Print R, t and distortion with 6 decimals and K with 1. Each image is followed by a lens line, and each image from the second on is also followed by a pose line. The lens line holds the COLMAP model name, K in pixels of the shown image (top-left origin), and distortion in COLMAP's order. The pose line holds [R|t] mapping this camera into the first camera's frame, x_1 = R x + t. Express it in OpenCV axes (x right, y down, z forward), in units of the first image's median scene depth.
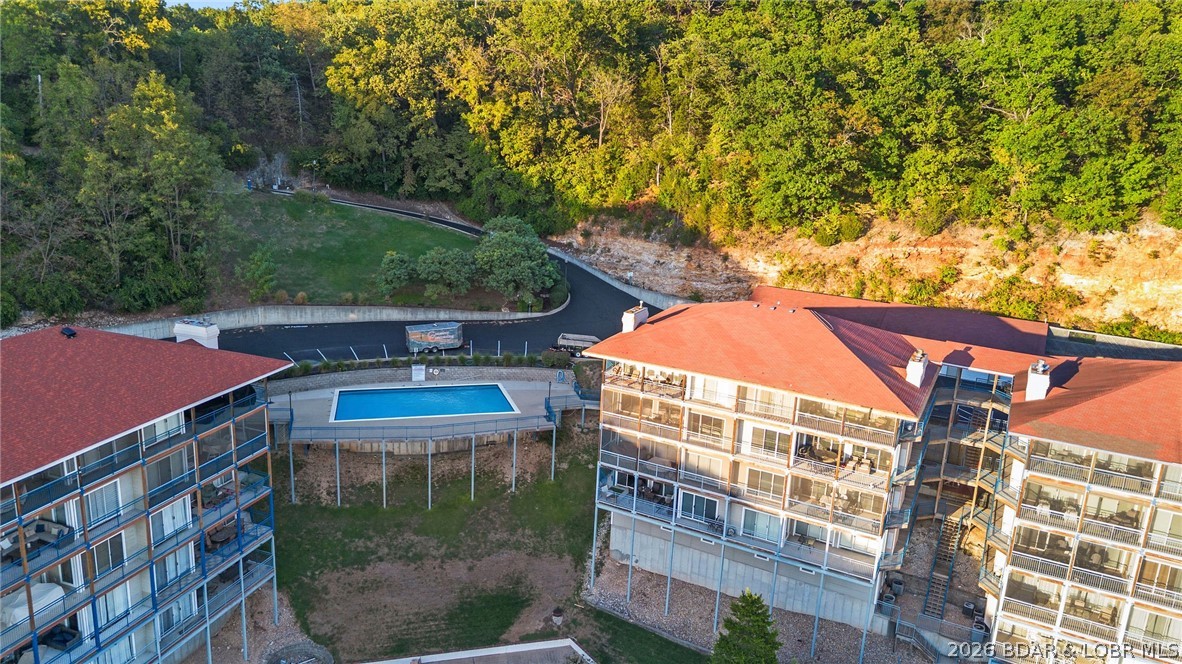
lens RADIAL K [[837.2, 0, 589.8], [0, 837.2, 325.6], [0, 0, 1]] dist [0.109510, -0.125555]
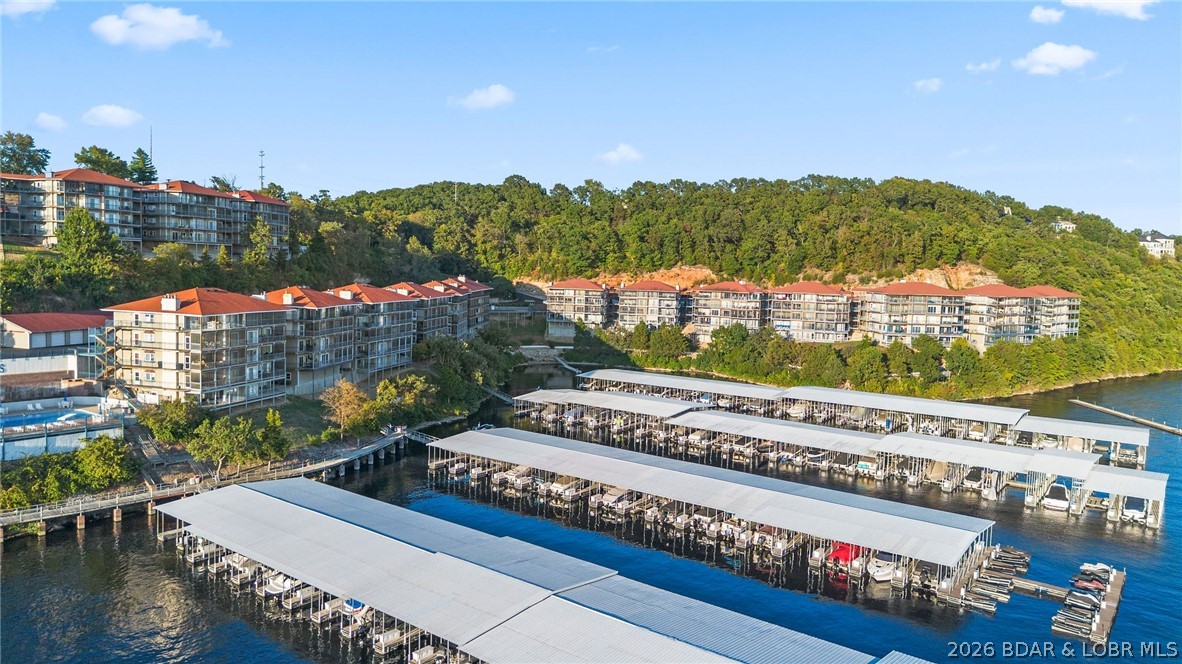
lens RADIAL K [[820.6, 0, 587.2], [0, 820.6, 352.7], [0, 0, 1]] dist [0.044779, -0.001920]
pose [[0.964007, -0.043015, 0.262374, -0.777408], [0.079822, 0.988126, -0.131282, 0.789380], [-0.253612, 0.147500, 0.955994, -2.719992]]
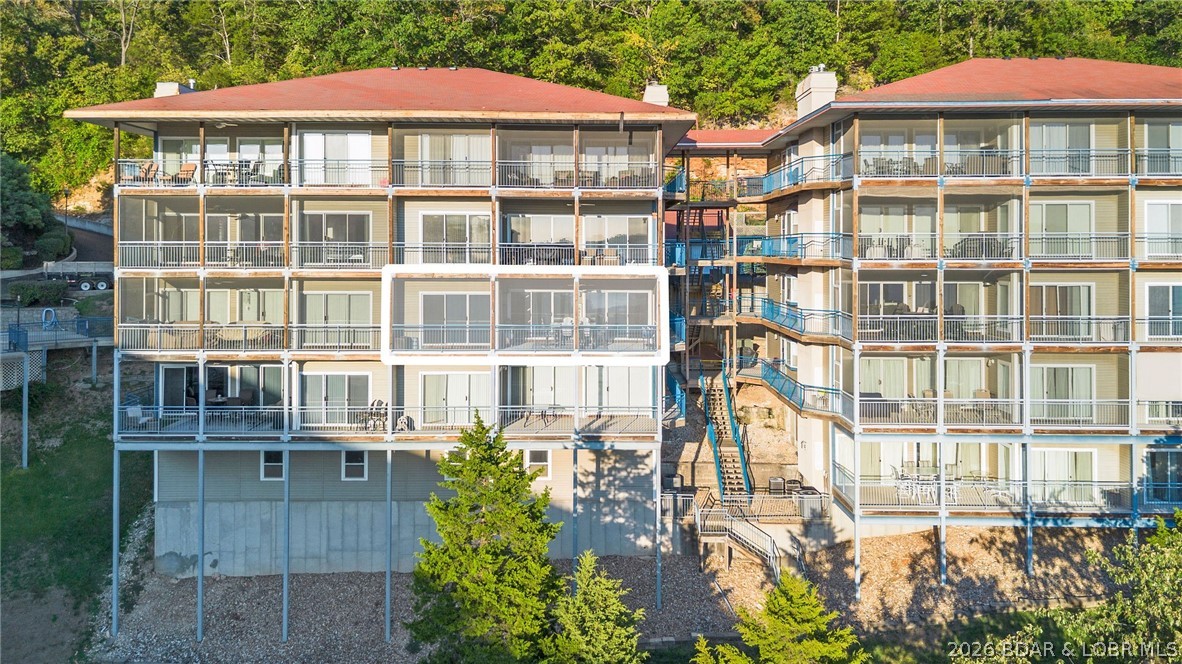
lens RADIAL K [[873.1, 0, 592.6], [0, 873.1, 242.9], [0, 0, 1]] dist [0.002650, -0.002166]
pose [[0.883143, -0.043131, 0.467118, 0.015310], [0.157094, 0.965461, -0.207860, 0.187659], [-0.442019, 0.256952, 0.859416, 0.313219]]
